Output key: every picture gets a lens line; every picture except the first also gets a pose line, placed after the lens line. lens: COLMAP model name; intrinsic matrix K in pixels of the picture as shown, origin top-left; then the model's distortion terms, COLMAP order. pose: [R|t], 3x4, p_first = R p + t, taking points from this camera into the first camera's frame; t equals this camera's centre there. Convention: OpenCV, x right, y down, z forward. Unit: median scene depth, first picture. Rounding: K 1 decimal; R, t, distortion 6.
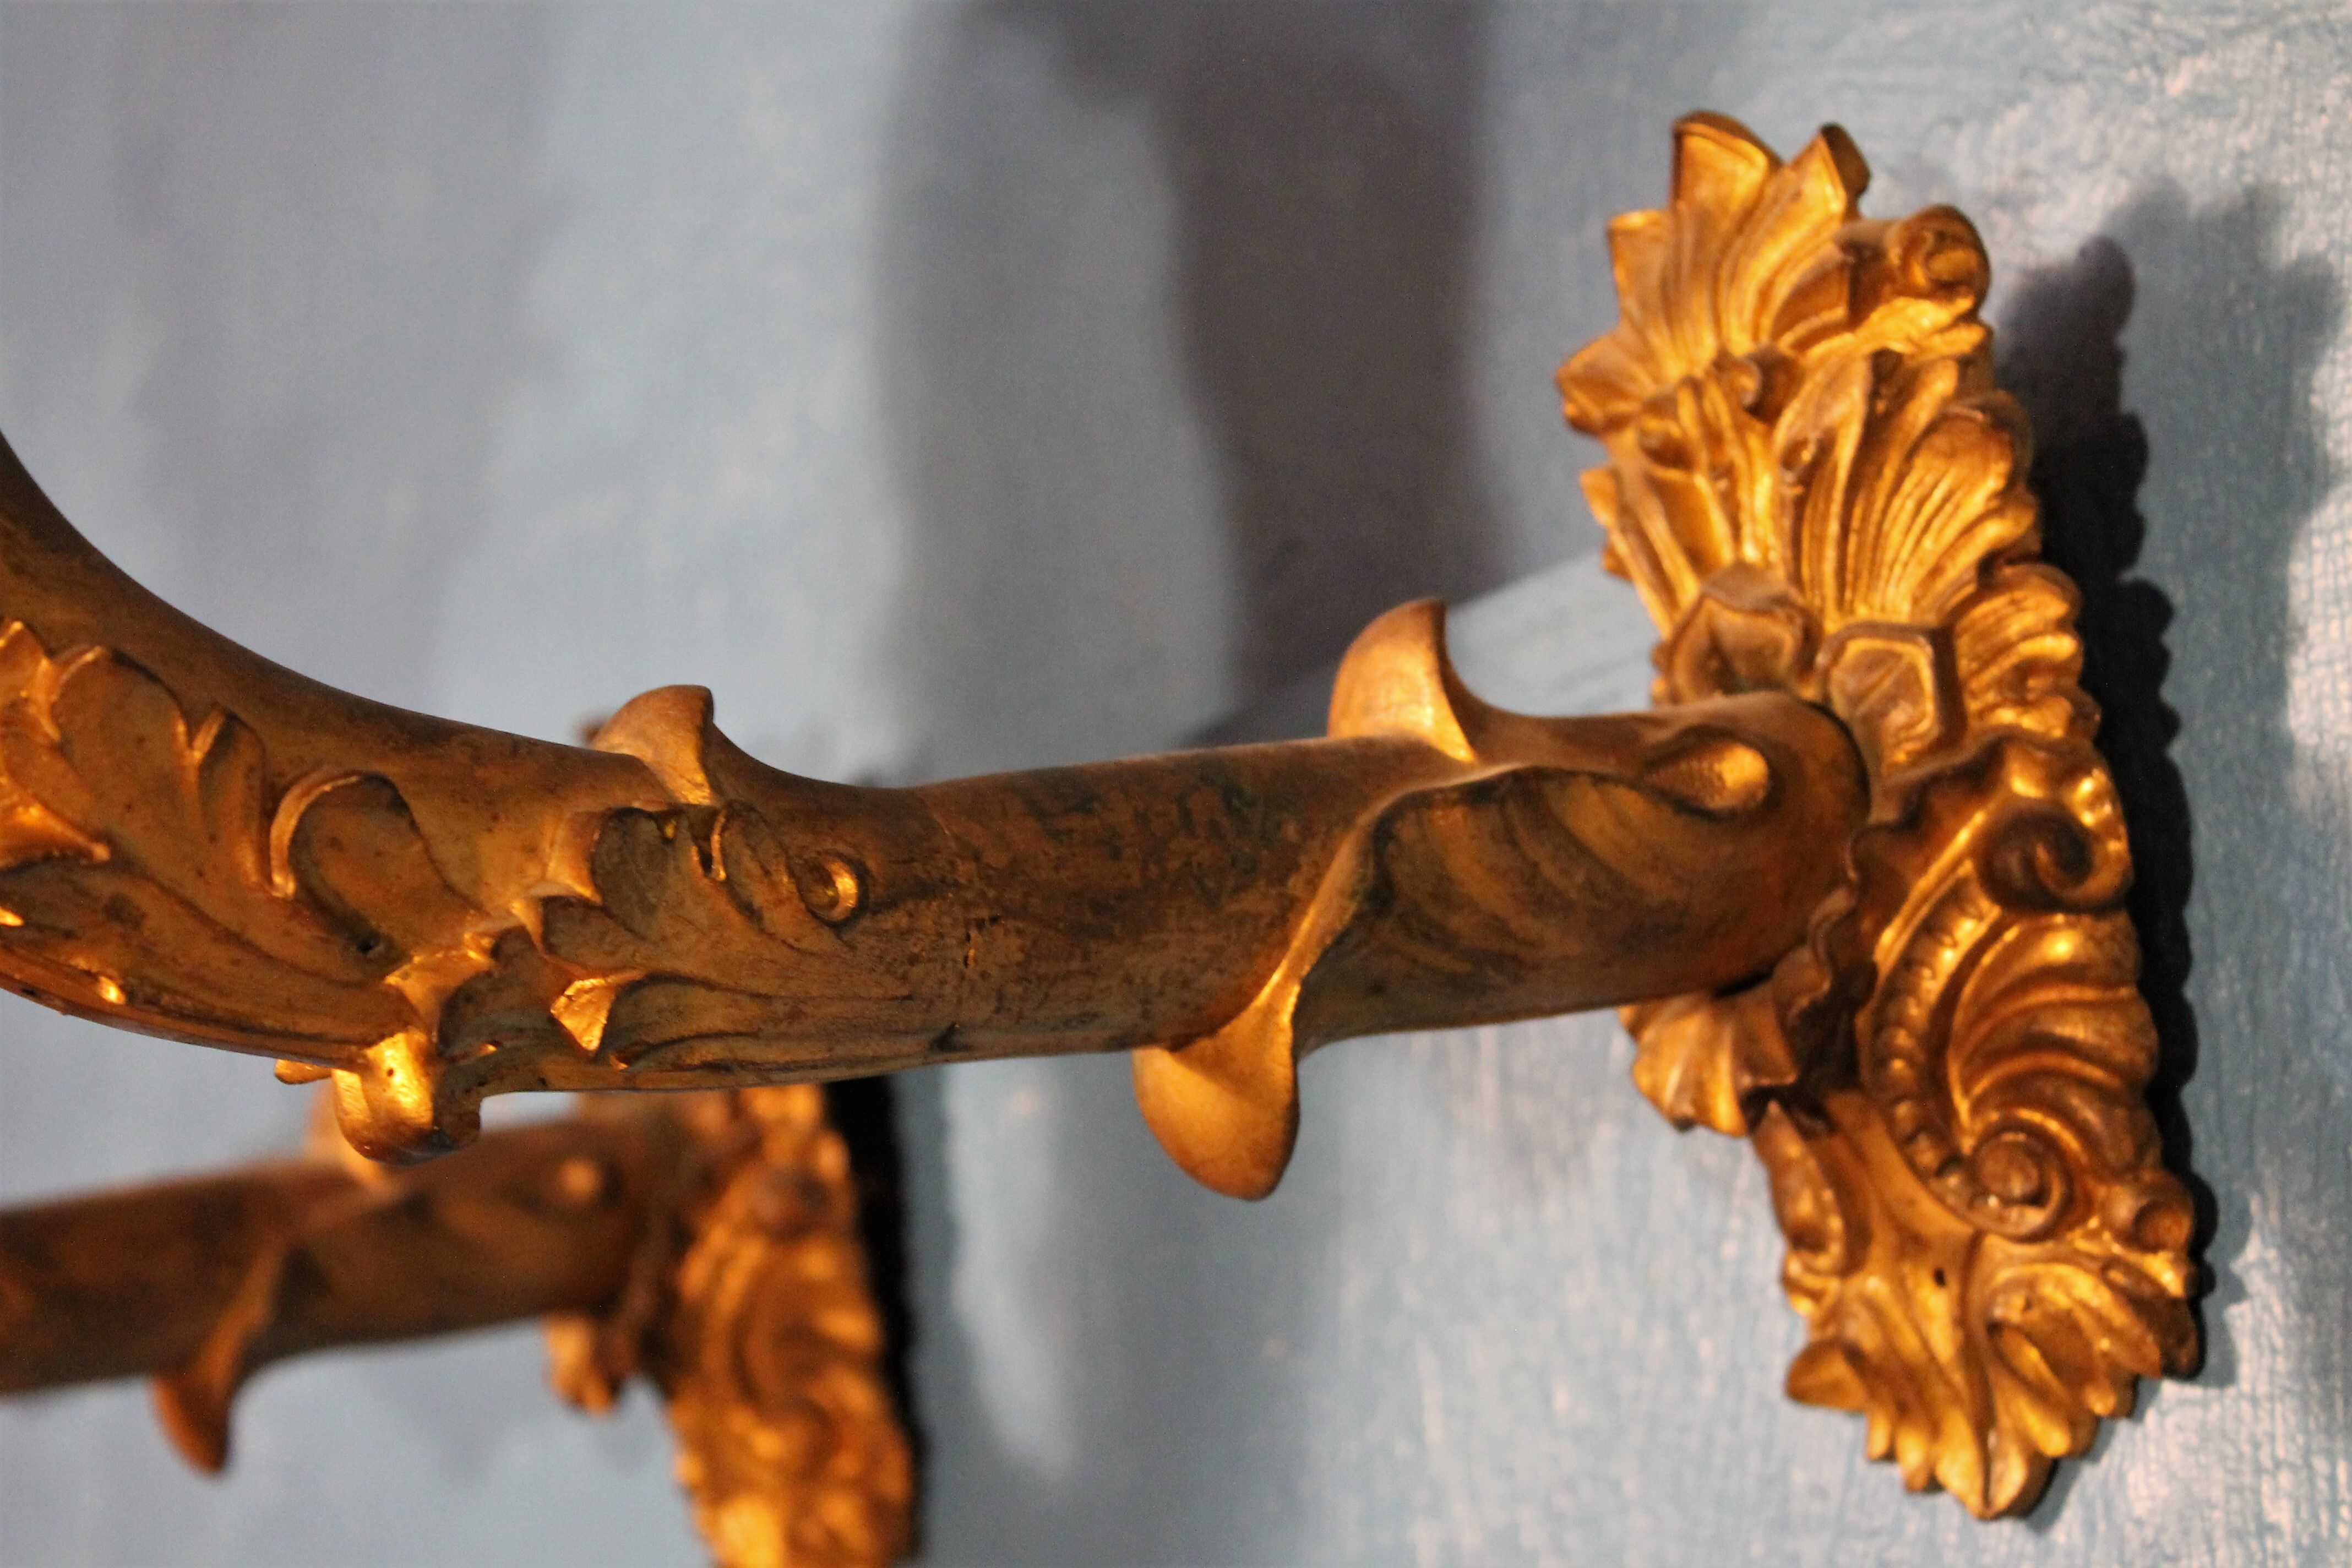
lens RADIAL K [[4996.3, 0, 1172.2], [0, 4996.3, 774.9], [0, 0, 1]] dist [0.066076, 0.000000]
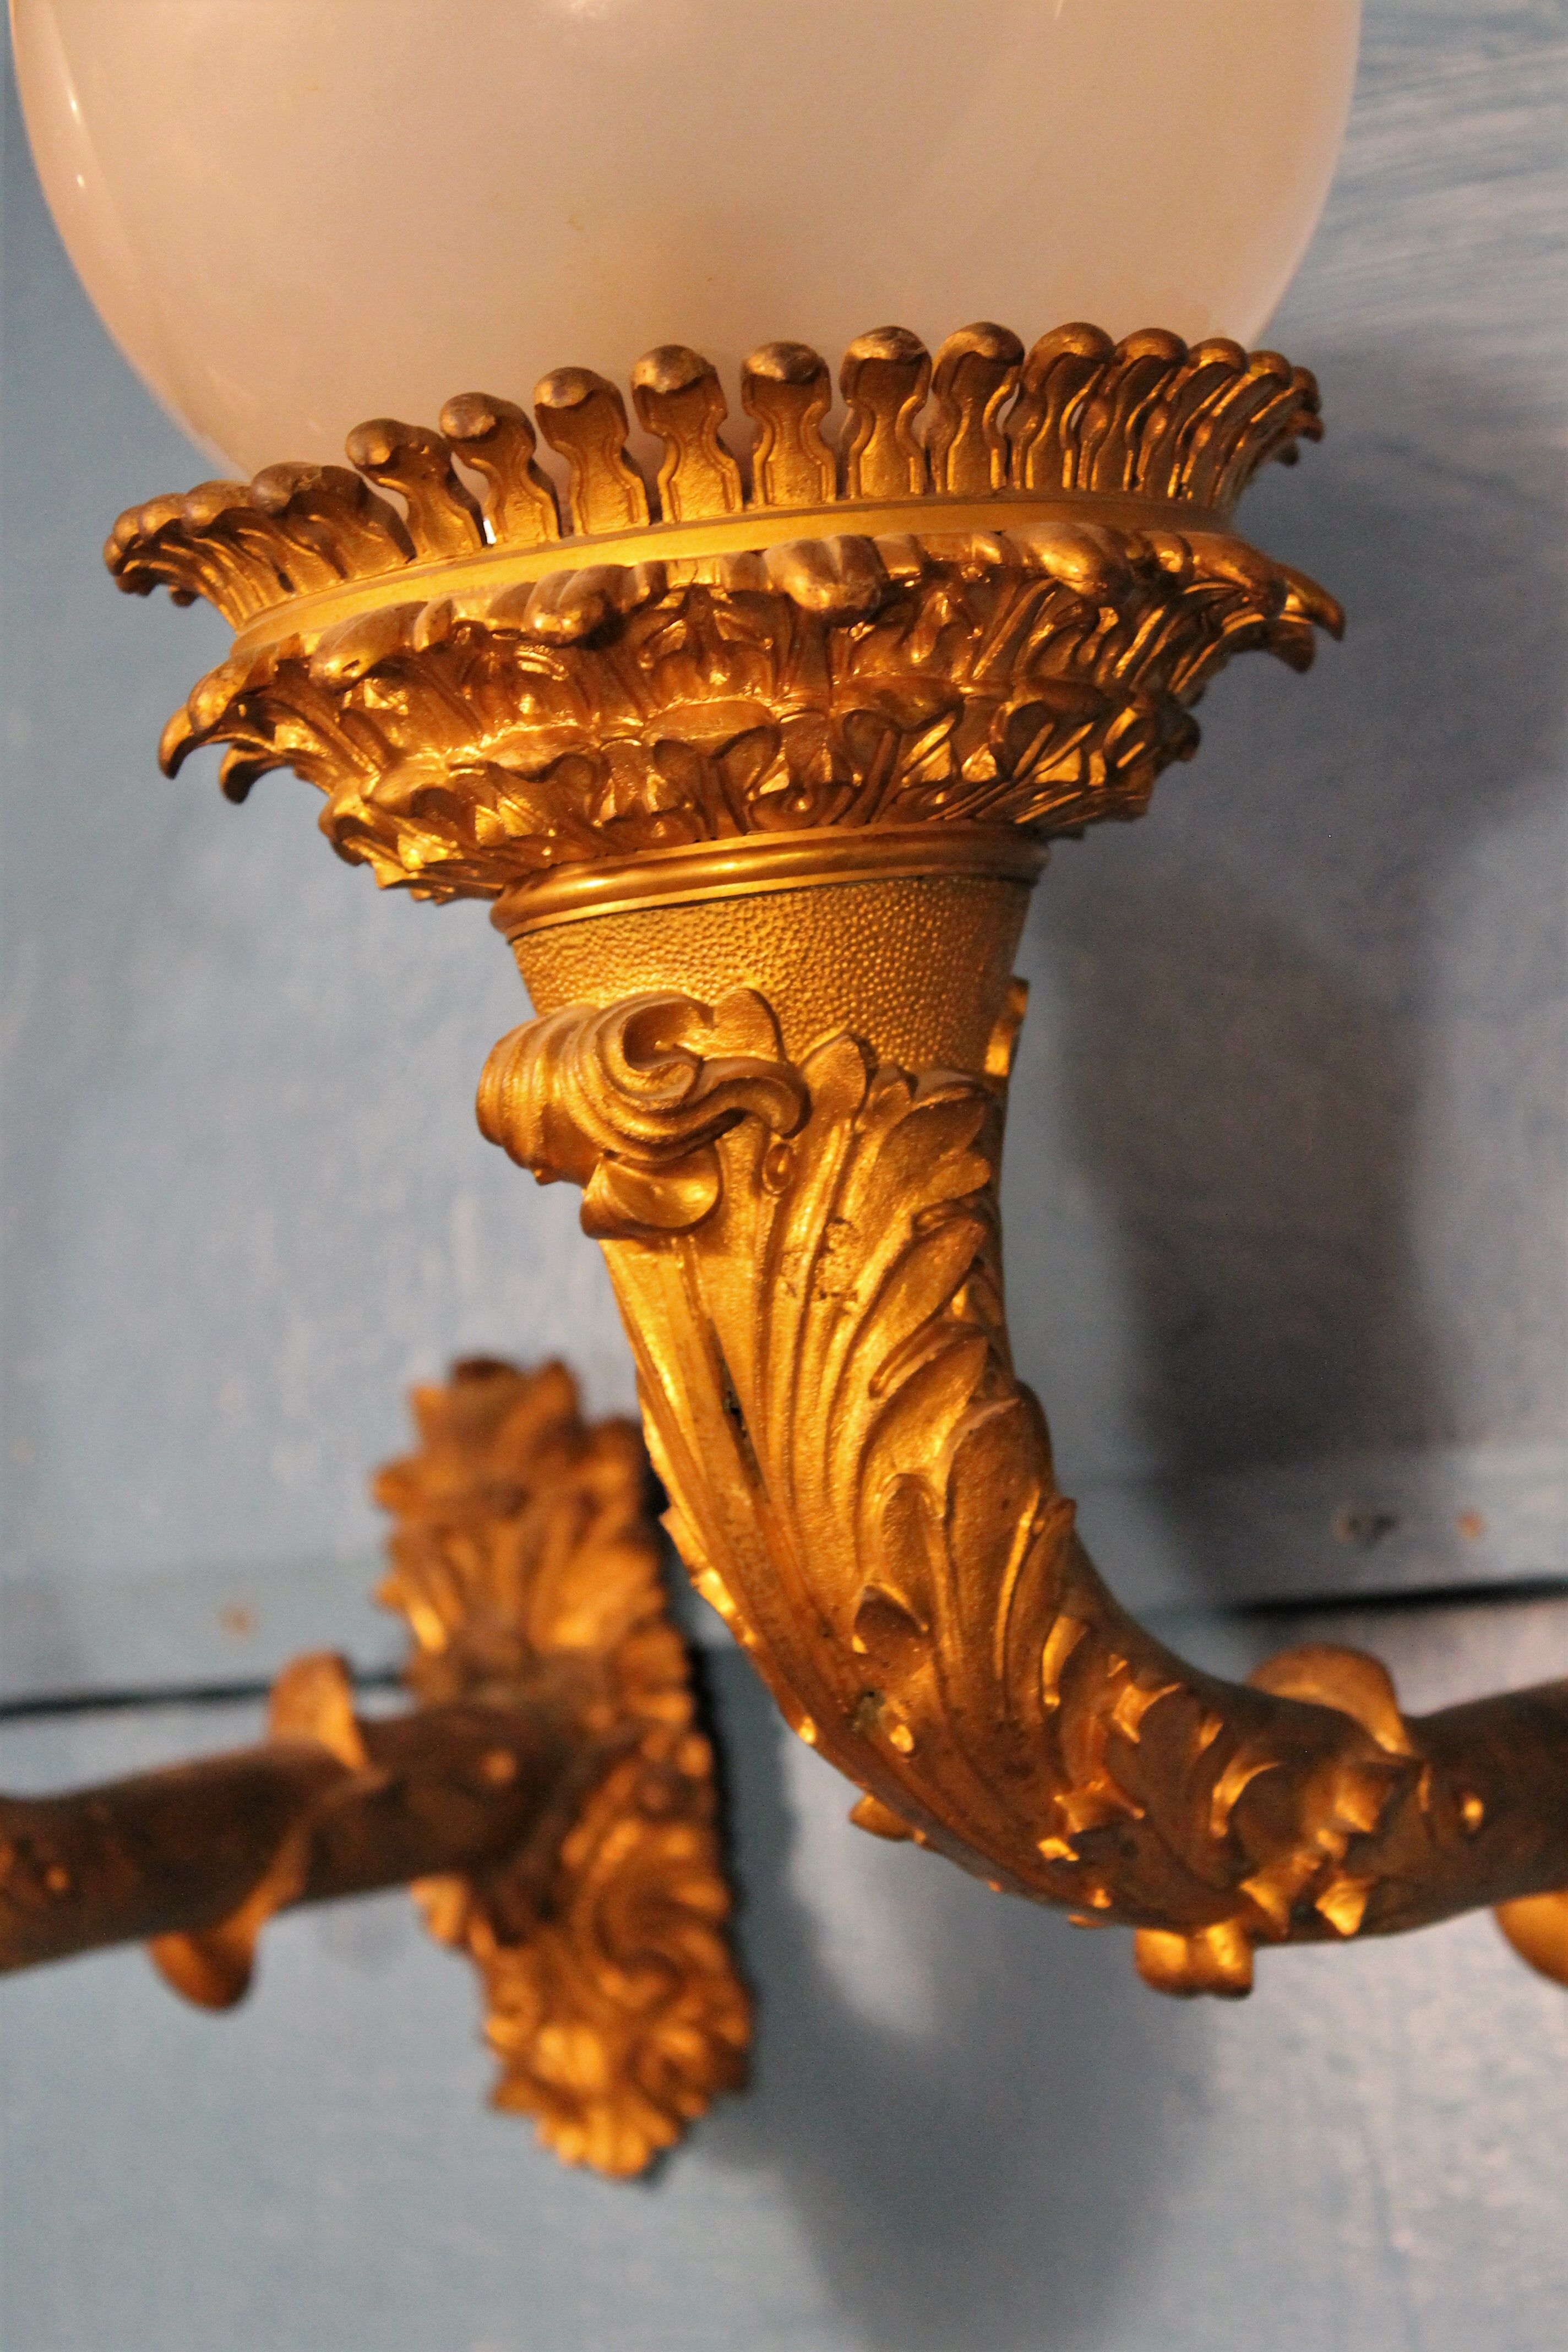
lens RADIAL K [[5541.6, 0, 782.2], [0, 5541.6, 1183.1], [0, 0, 1]] dist [0.104420, 0.000000]
pose [[0.953113, 0.076247, 0.292851, -0.635903], [-0.097471, 0.993514, 0.058558, -0.198562], [-0.286486, -0.084357, 0.954363, -0.377807]]
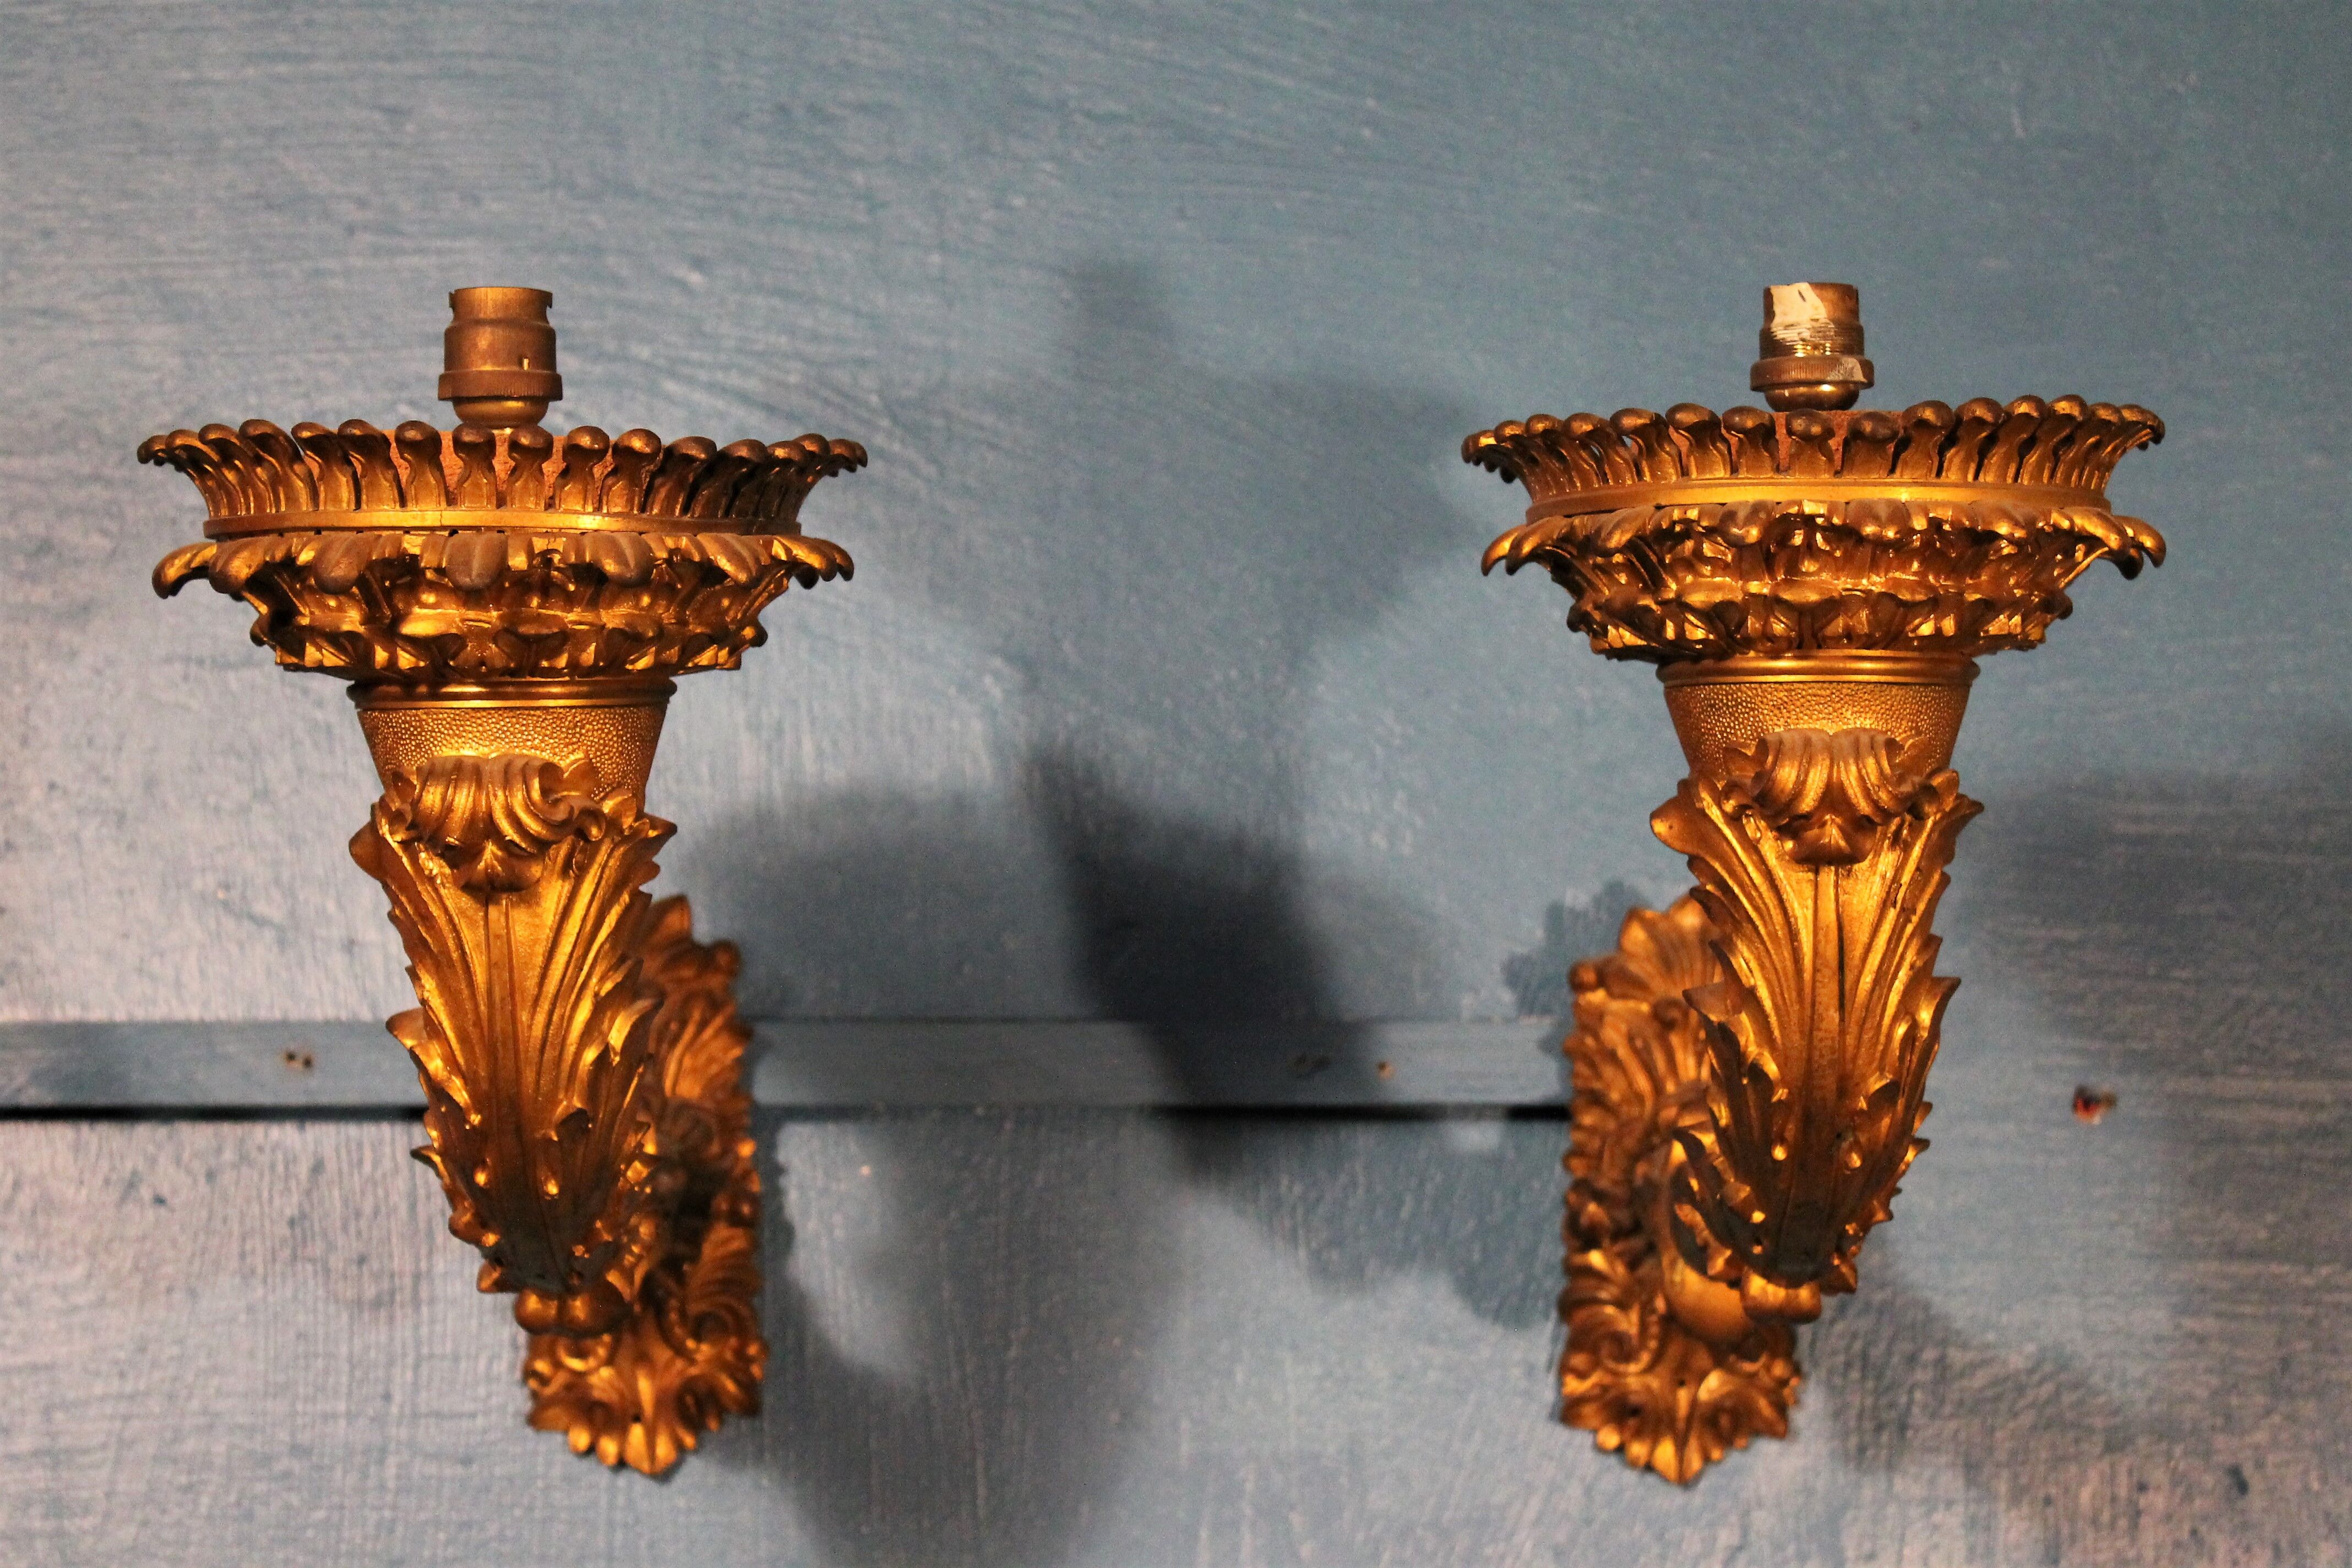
lens RADIAL K [[4742.3, 0, 1173.2], [0, 4742.3, 791.5], [0, 0, 1]] dist [-0.010689, 0.000000]
pose [[0.500831, 0.182449, 0.846097, -1.999684], [-0.219211, 0.972398, -0.079927, 0.061754], [-0.837326, -0.145444, 0.527002, 0.039003]]
